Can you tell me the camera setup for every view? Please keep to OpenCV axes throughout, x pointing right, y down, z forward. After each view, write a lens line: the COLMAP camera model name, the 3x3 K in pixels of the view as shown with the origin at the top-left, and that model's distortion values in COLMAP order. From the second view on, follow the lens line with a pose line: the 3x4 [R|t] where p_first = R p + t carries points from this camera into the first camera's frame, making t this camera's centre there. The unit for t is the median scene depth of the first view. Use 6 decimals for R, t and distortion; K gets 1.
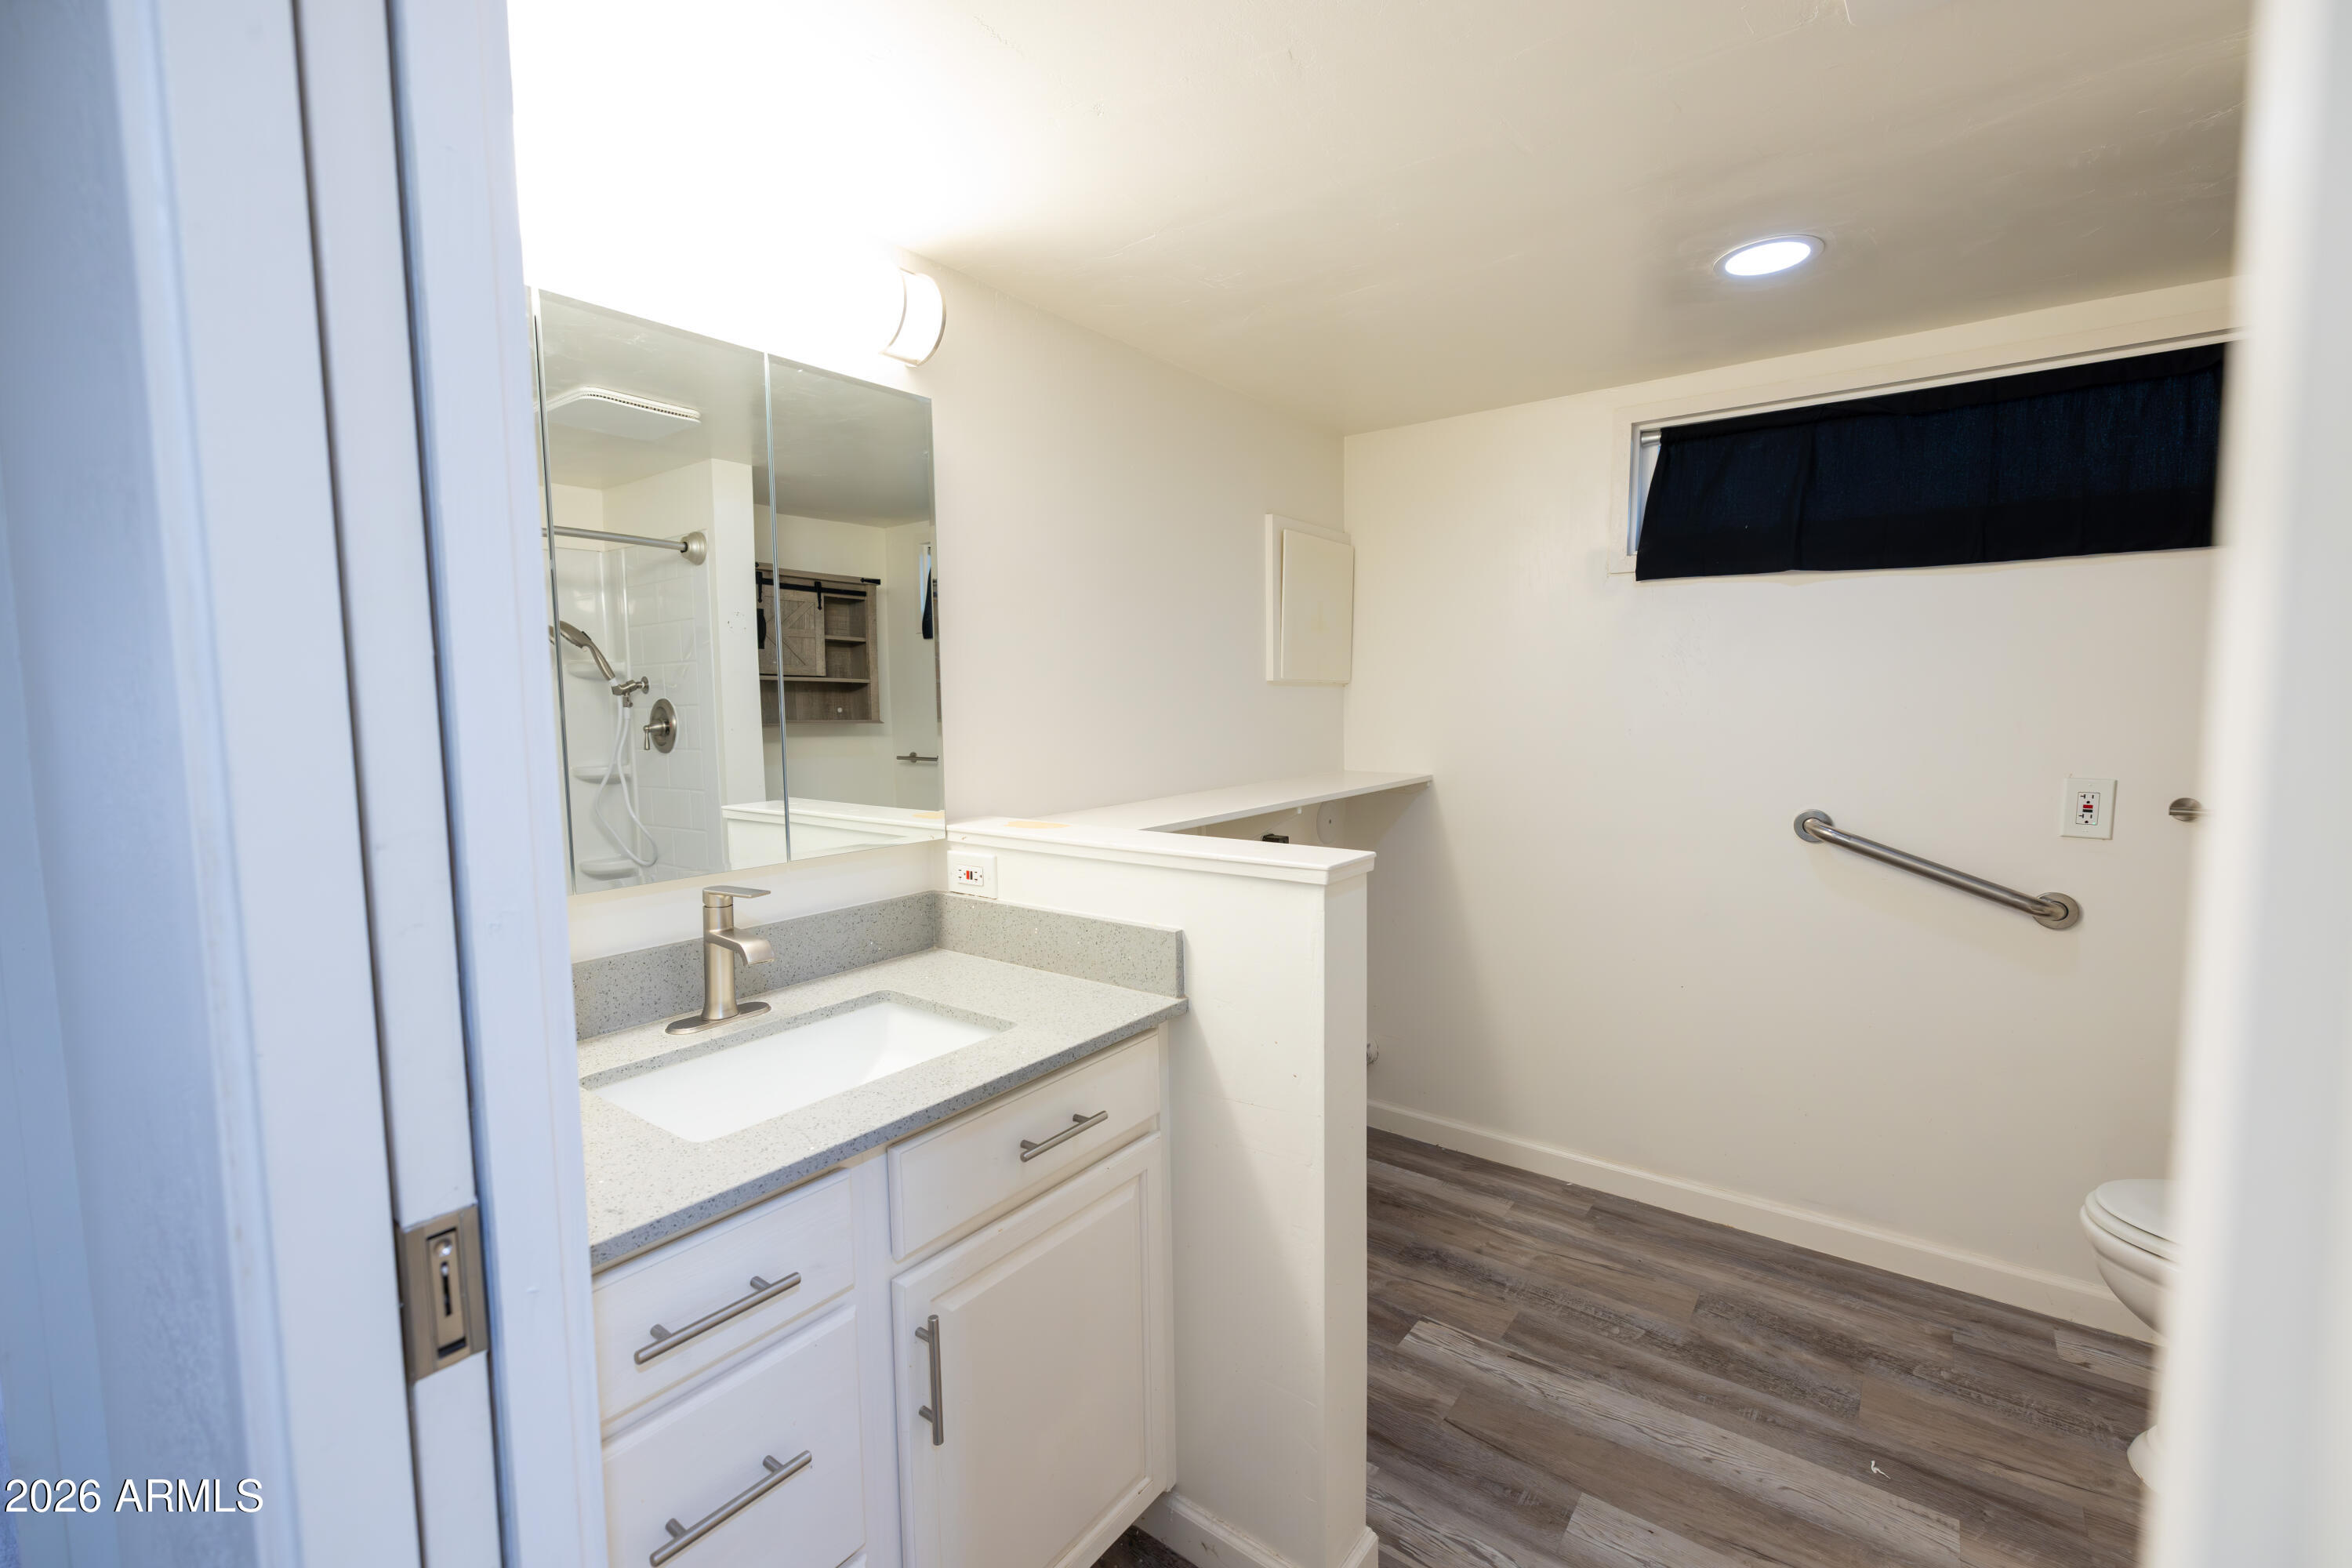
lens RADIAL K [[1000.1, 0, 1176.0], [0, 1000.1, 784.0], [0, 0, 1]] dist [-0.000841, -0.000517]
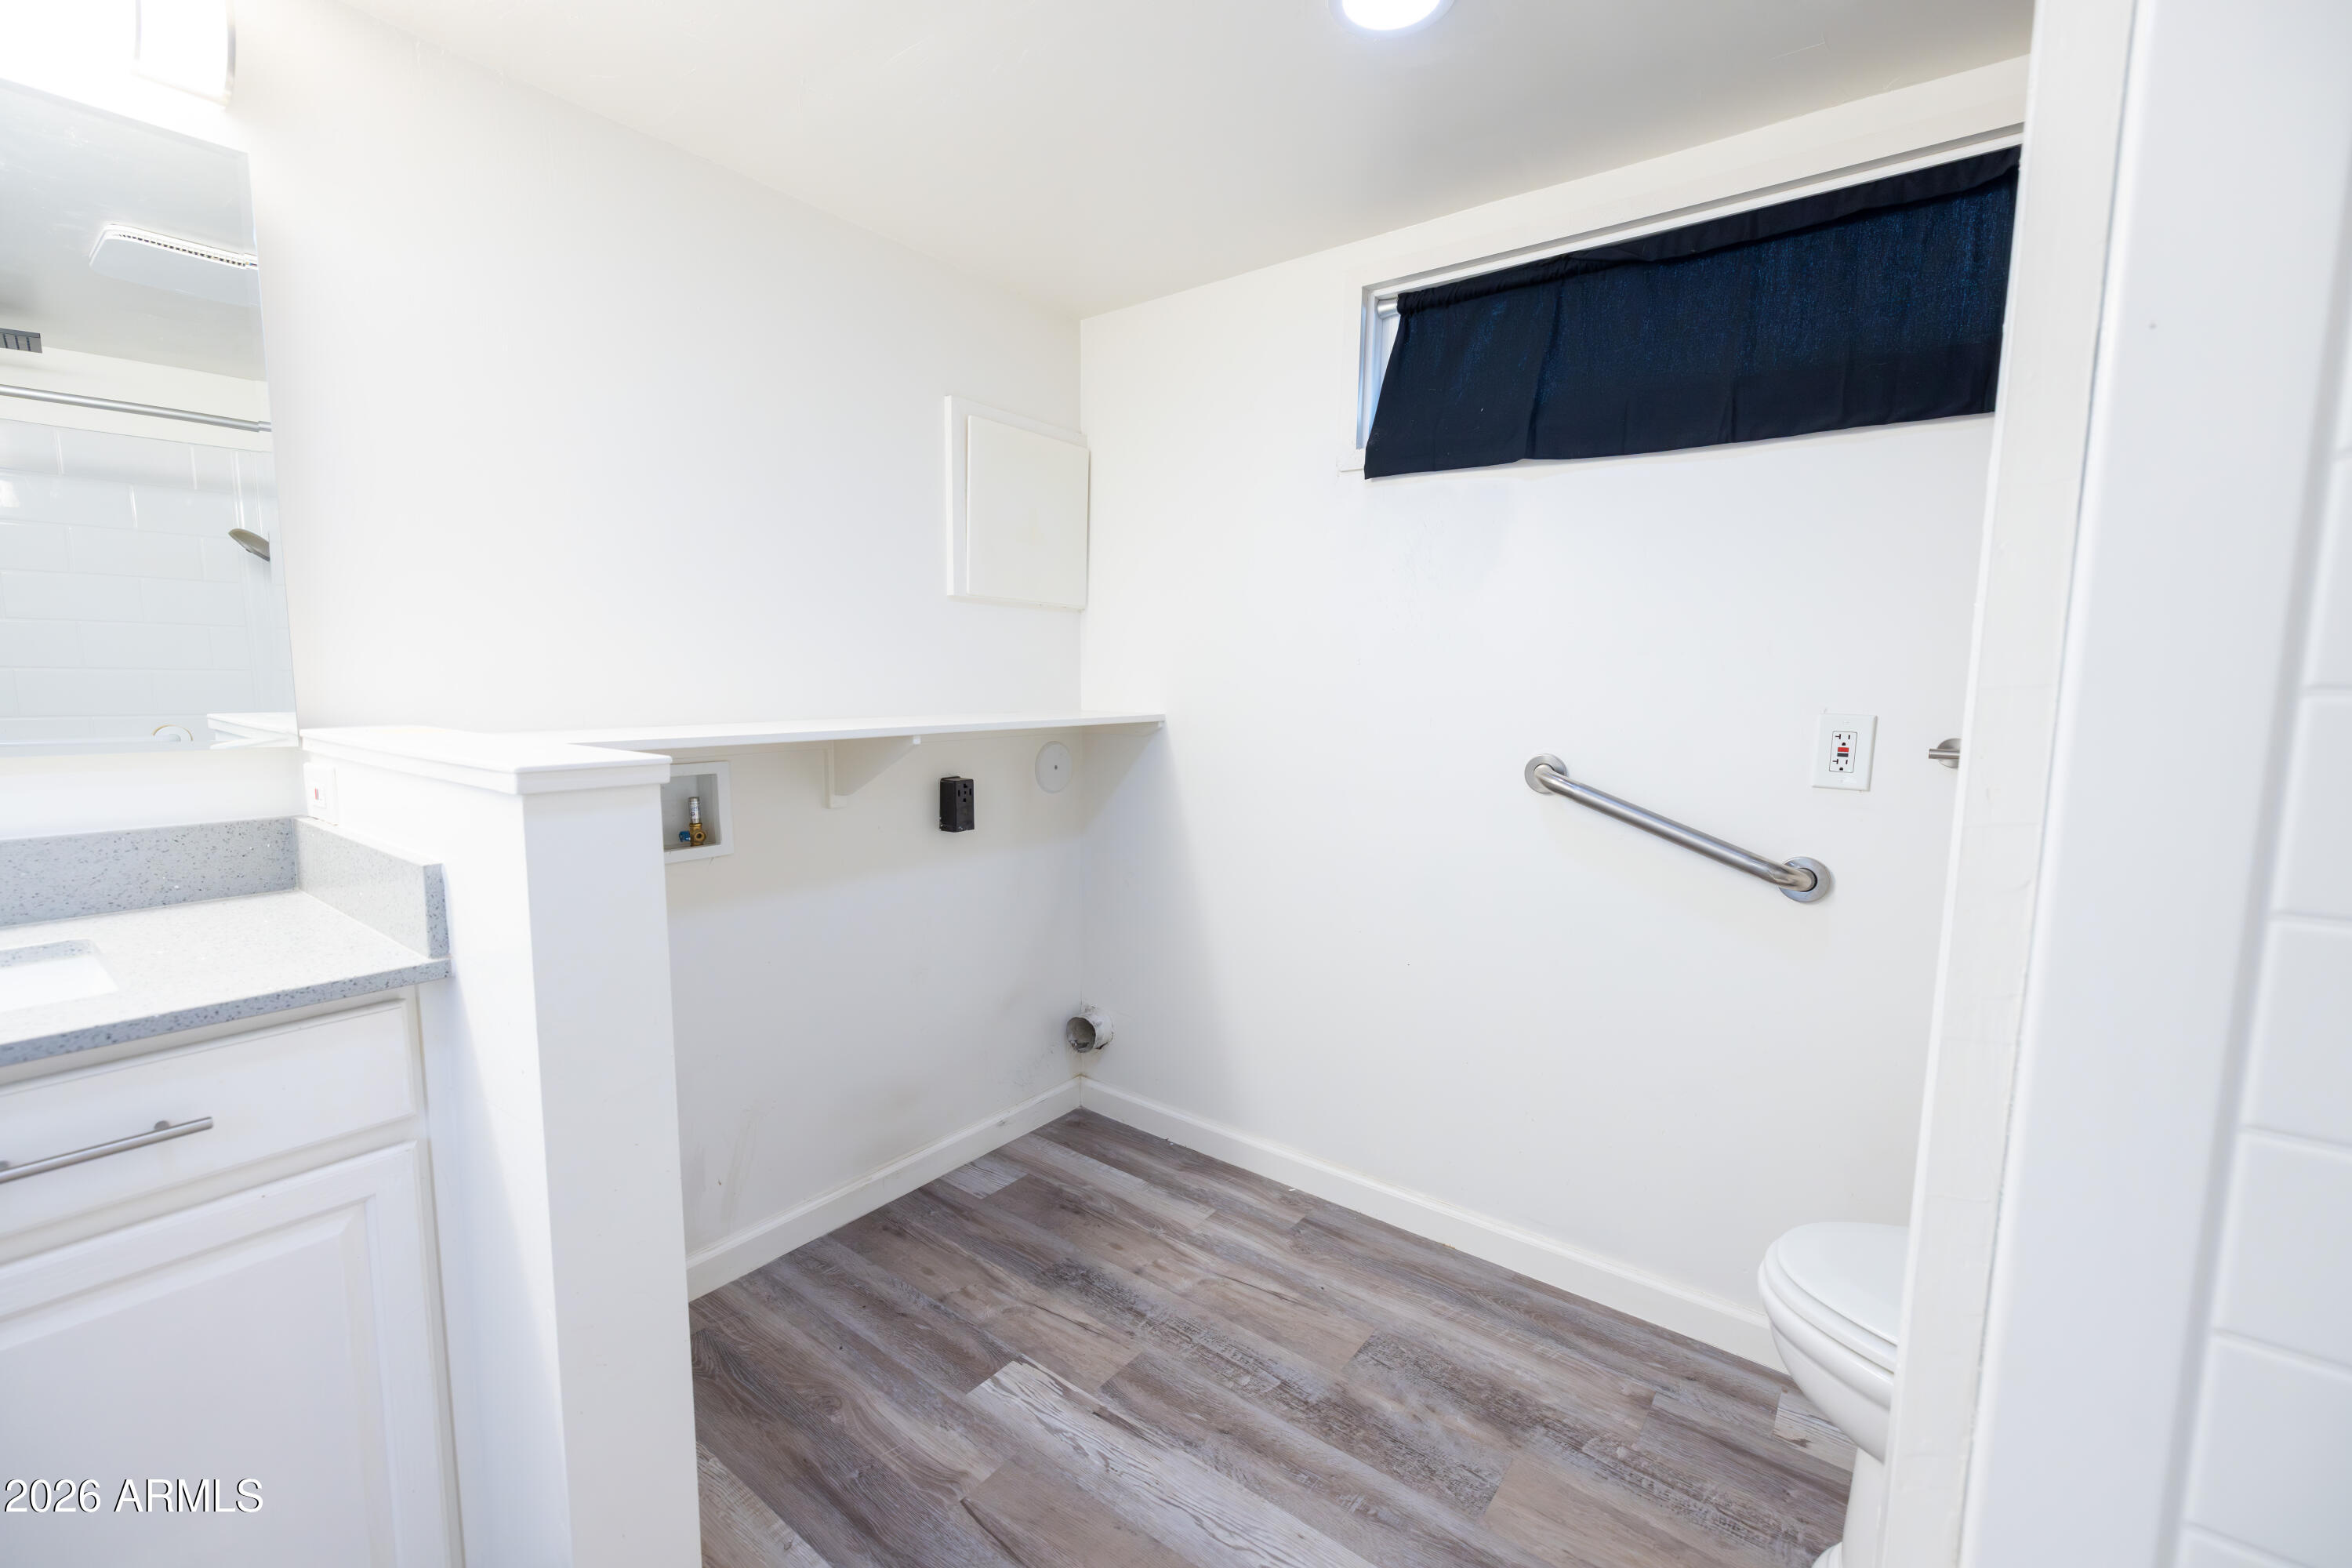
lens RADIAL K [[983.3, 0, 1176.0], [0, 983.3, 784.0], [0, 0, 1]] dist [-0.000897, -0.000019]
pose [[0.999751, 0.022262, -0.001268, 0.369359], [-0.022225, 0.999469, 0.023825, 0.041727], [0.001798, -0.023791, 0.999715, 0.206637]]
